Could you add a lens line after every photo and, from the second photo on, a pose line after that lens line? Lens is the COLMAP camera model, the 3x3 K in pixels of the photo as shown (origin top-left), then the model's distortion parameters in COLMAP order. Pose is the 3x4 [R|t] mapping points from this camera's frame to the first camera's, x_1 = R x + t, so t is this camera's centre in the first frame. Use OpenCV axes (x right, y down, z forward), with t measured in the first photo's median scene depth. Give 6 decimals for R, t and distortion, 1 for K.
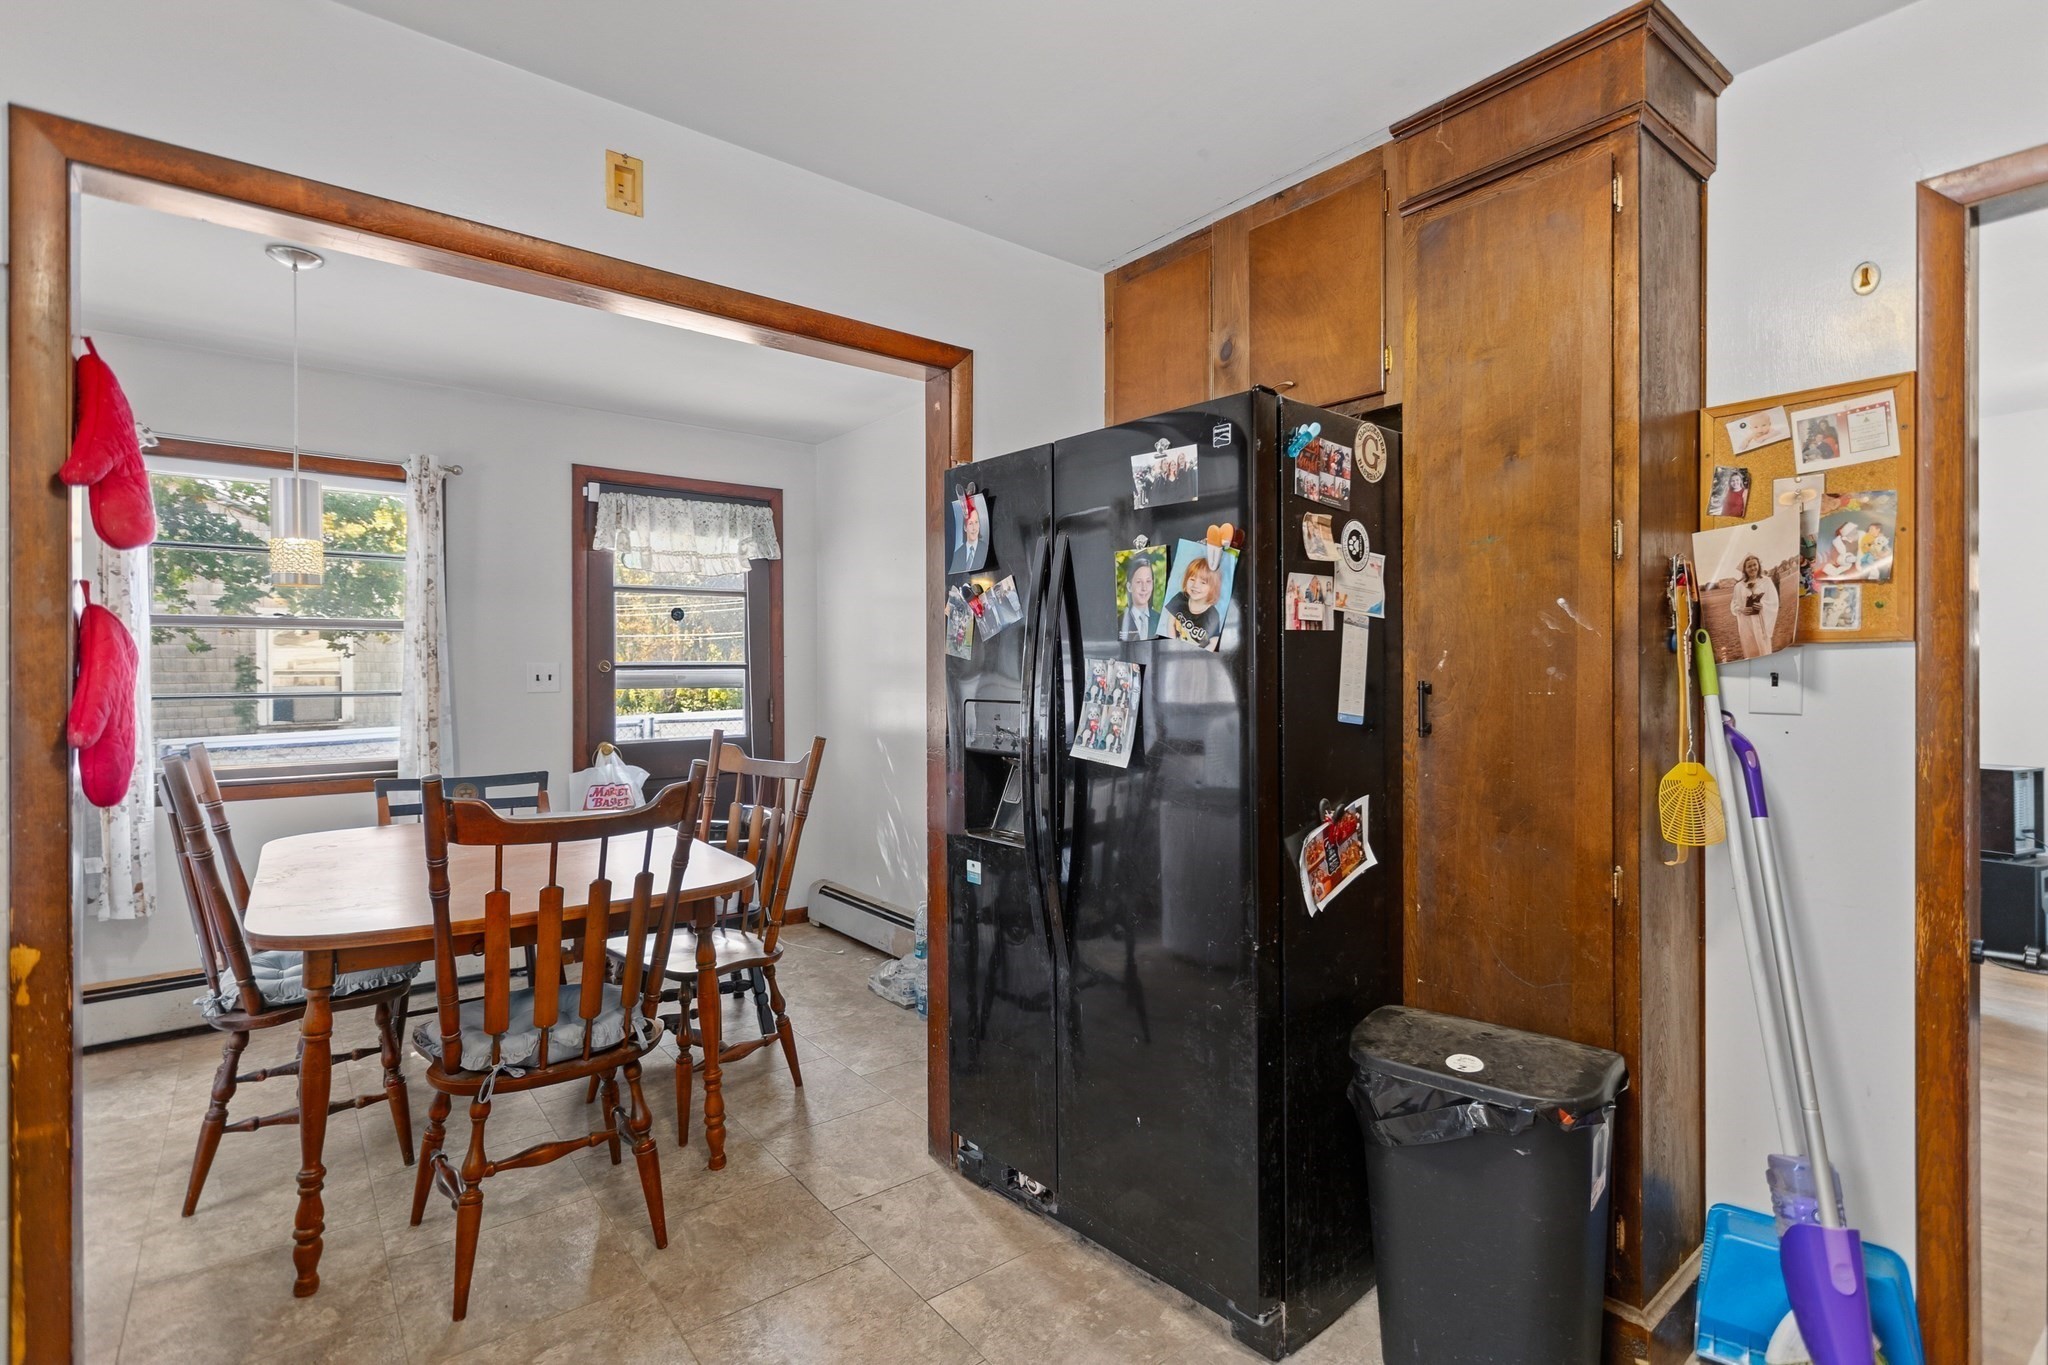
lens RADIAL K [[966.3, 0, 1033.4], [0, 966.3, 670.1], [0, 0, 1]] dist [-0.001353, 0.002747]
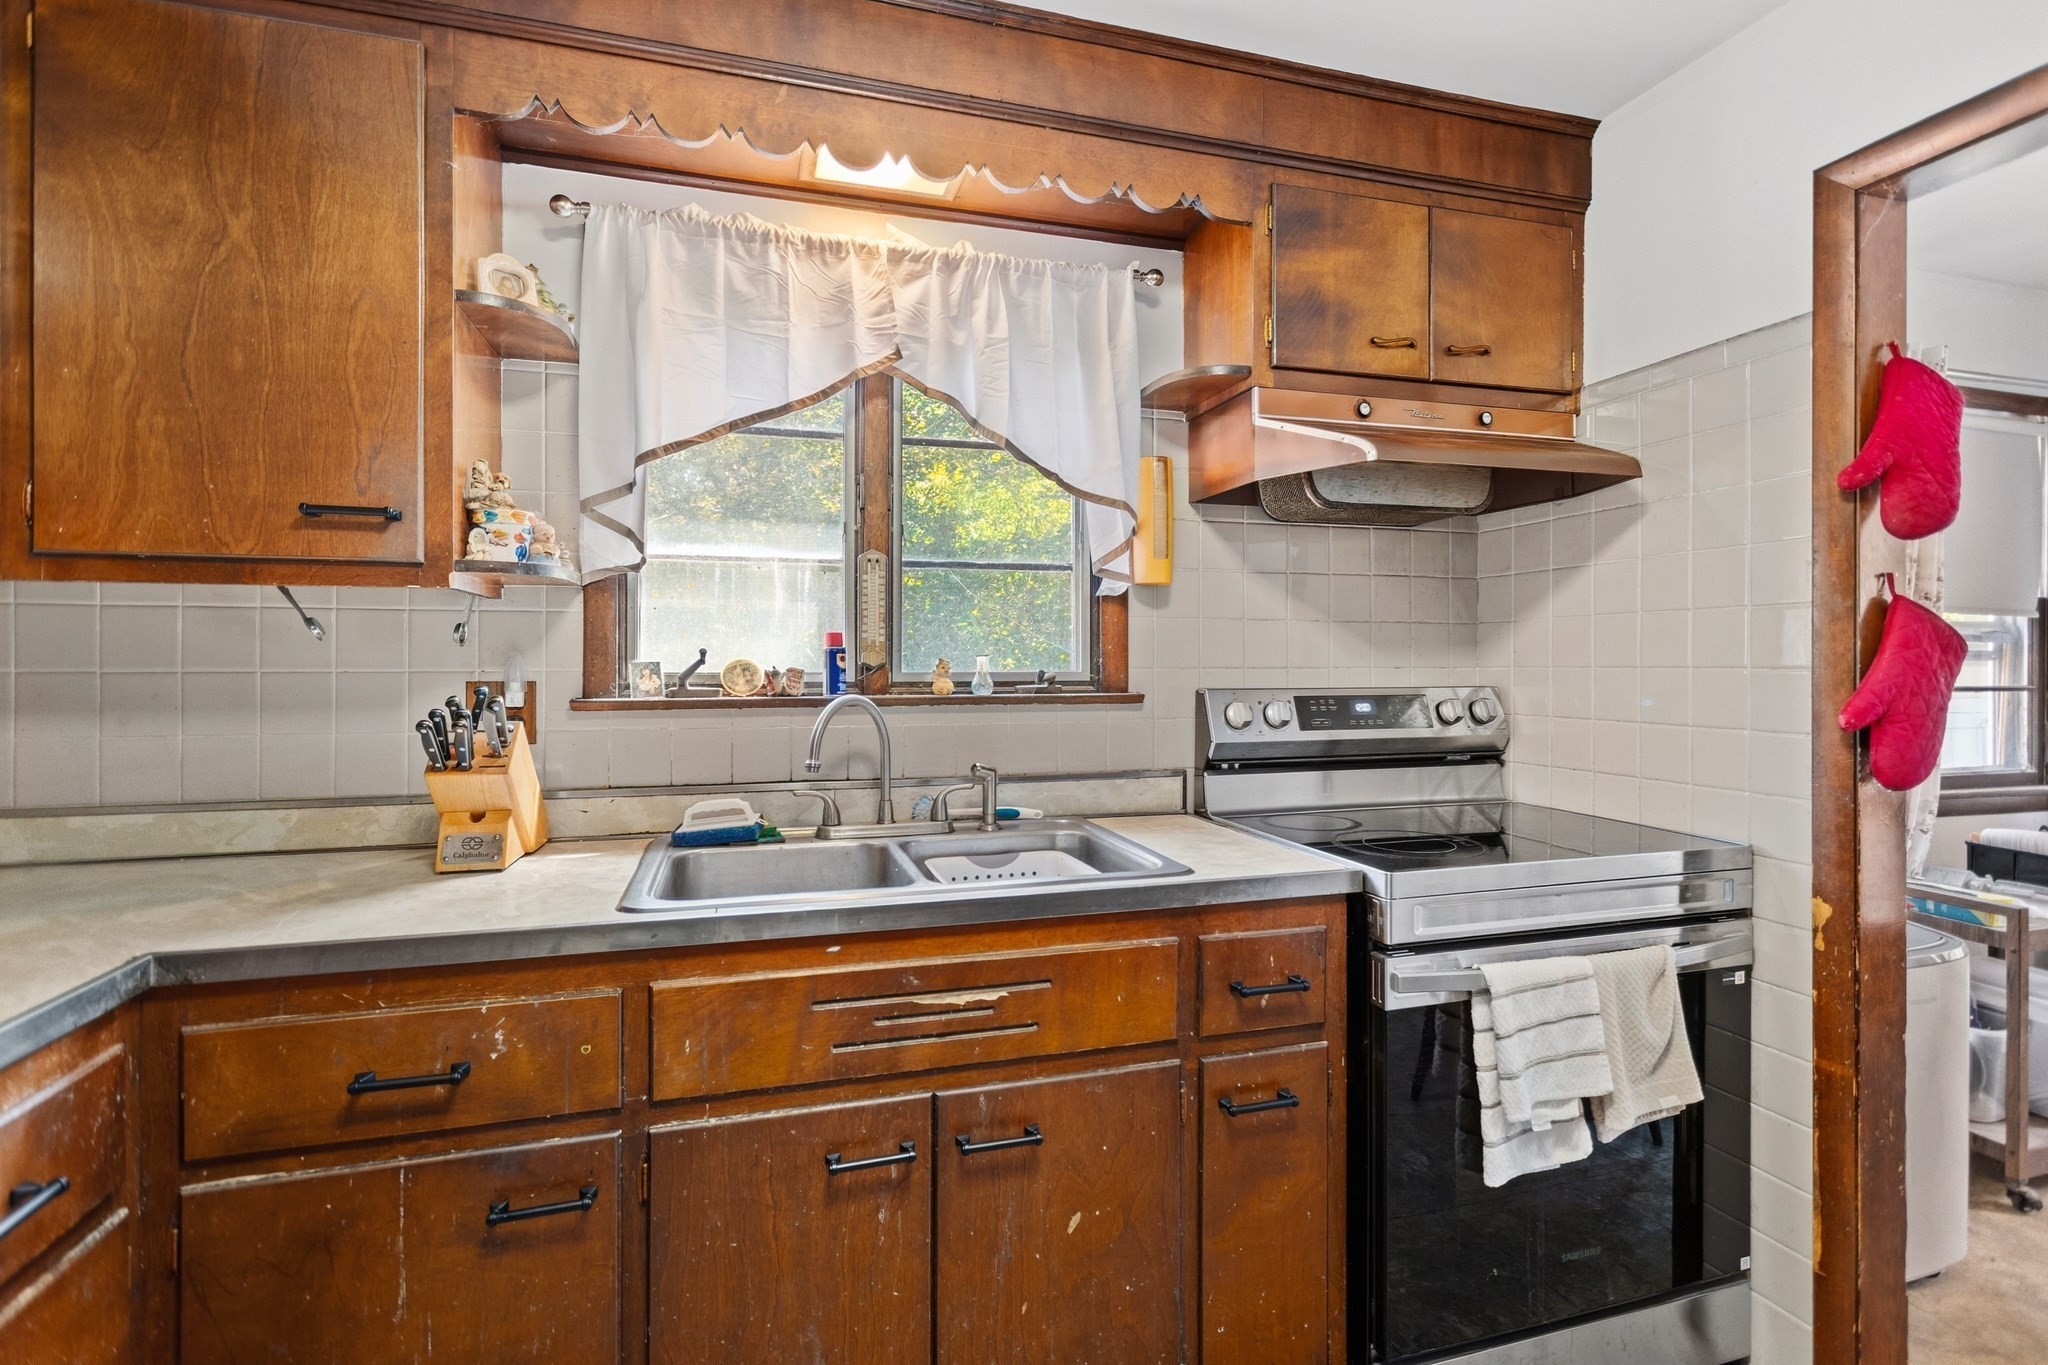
lens RADIAL K [[966.3, 0, 1030.7], [0, 966.3, 662.2], [0, 0, 1]] dist [-0.001353, 0.002747]
pose [[-0.379948, 0.001218, -0.925007, 0.138637], [0.000159, 0.999999, 0.001251, 0.000960], [0.925008, 0.000328, -0.379948, 0.209564]]
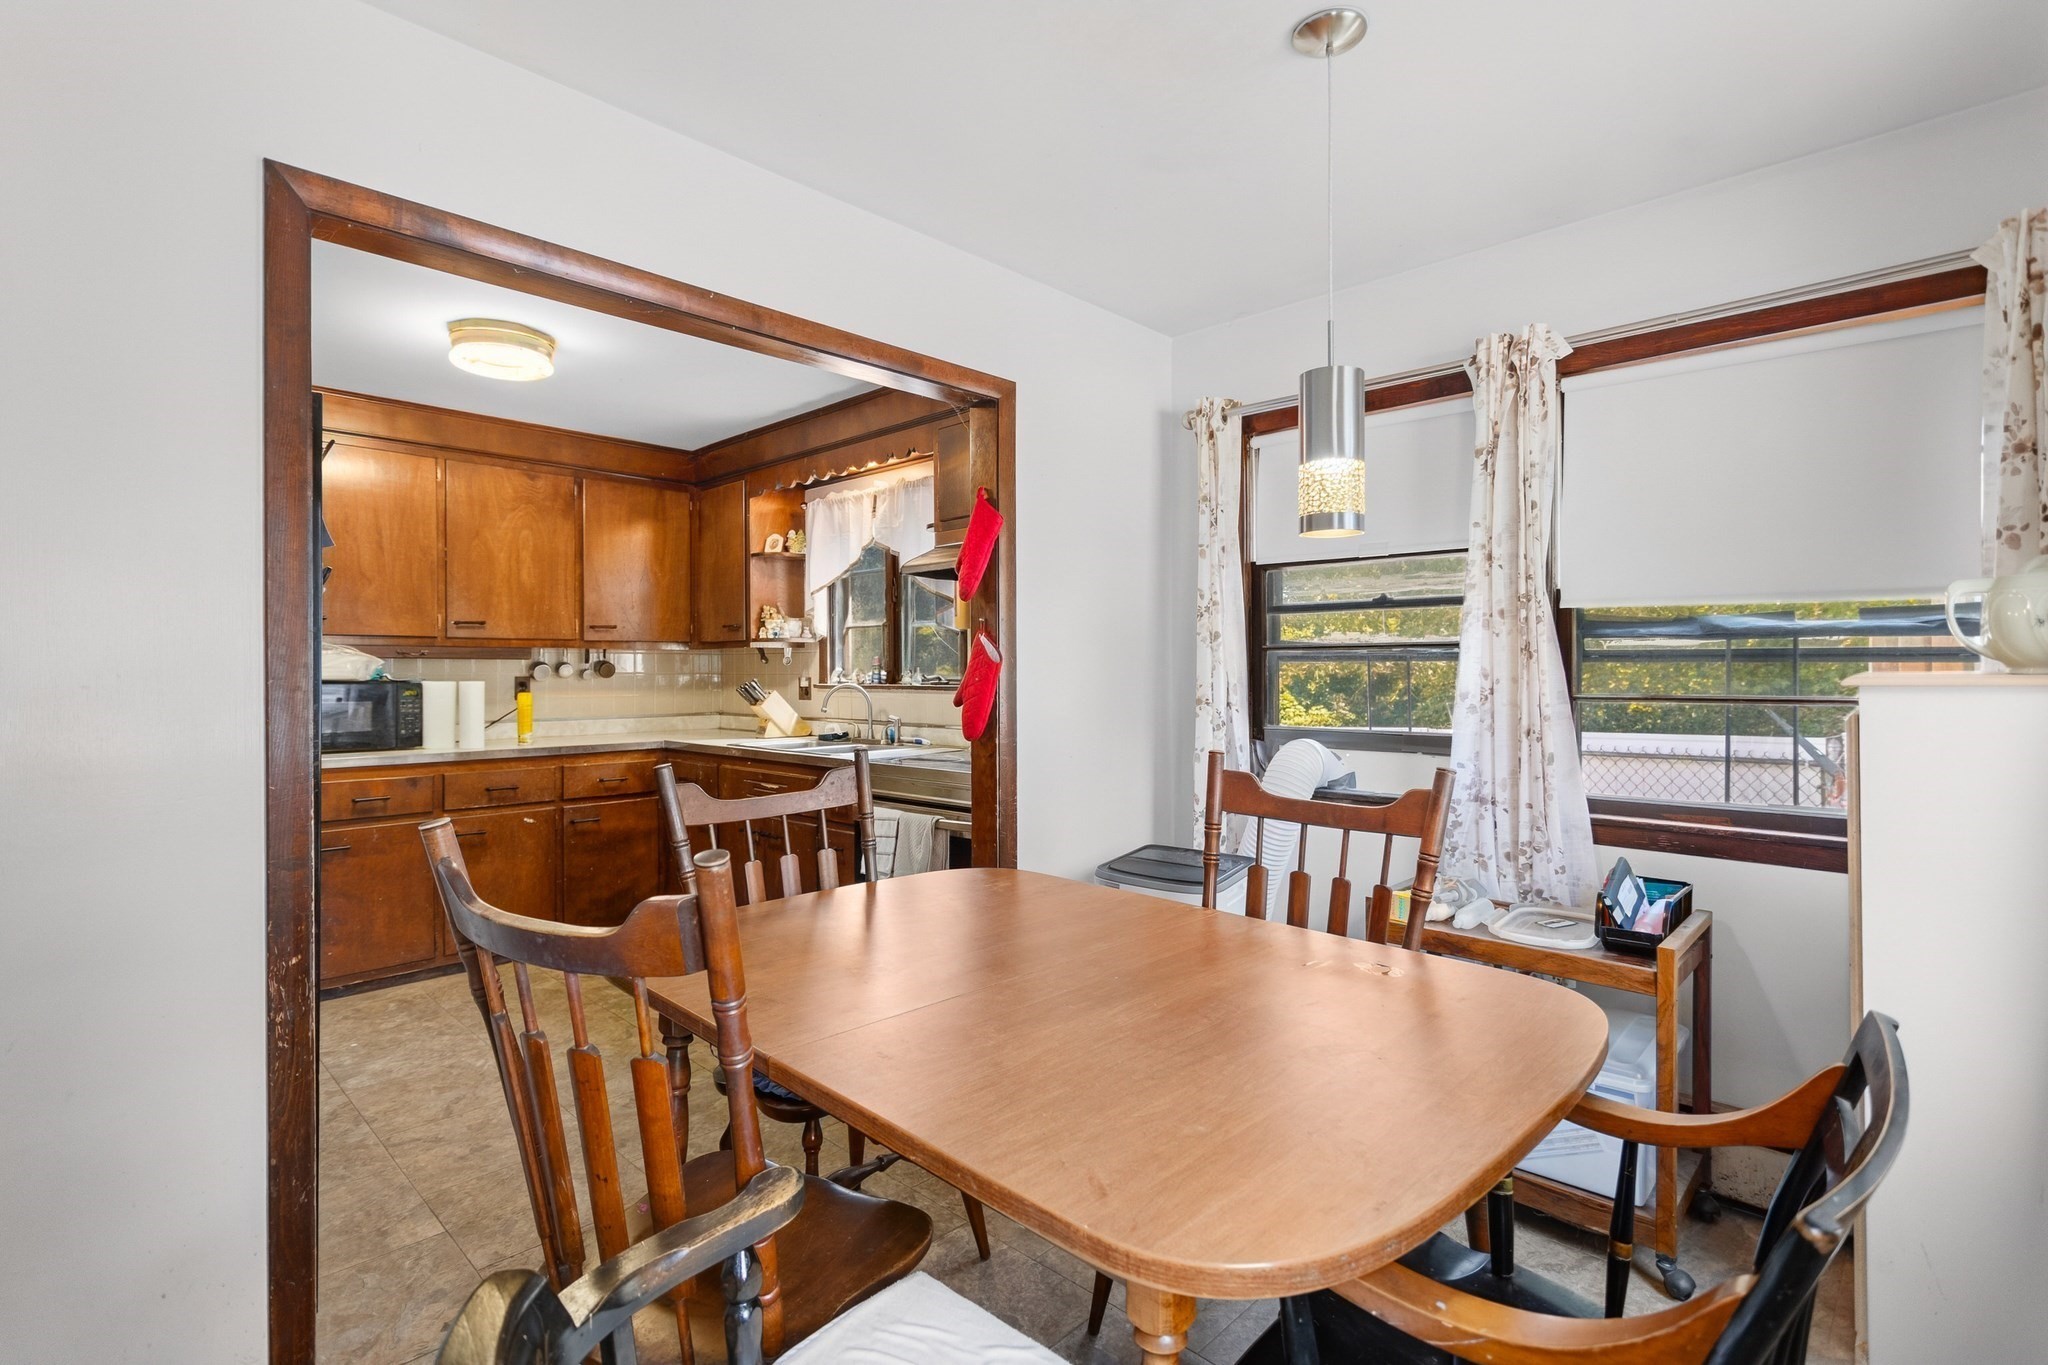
lens RADIAL K [[966.3, 0, 1043.5], [0, 966.3, 674.5], [0, 0, 1]] dist [-0.001353, 0.002747]
pose [[-0.990254, 0.005237, -0.139176, -0.324252], [0.004527, 0.999975, 0.005414, 0.000948], [0.139201, 0.004731, -0.990253, 1.115462]]
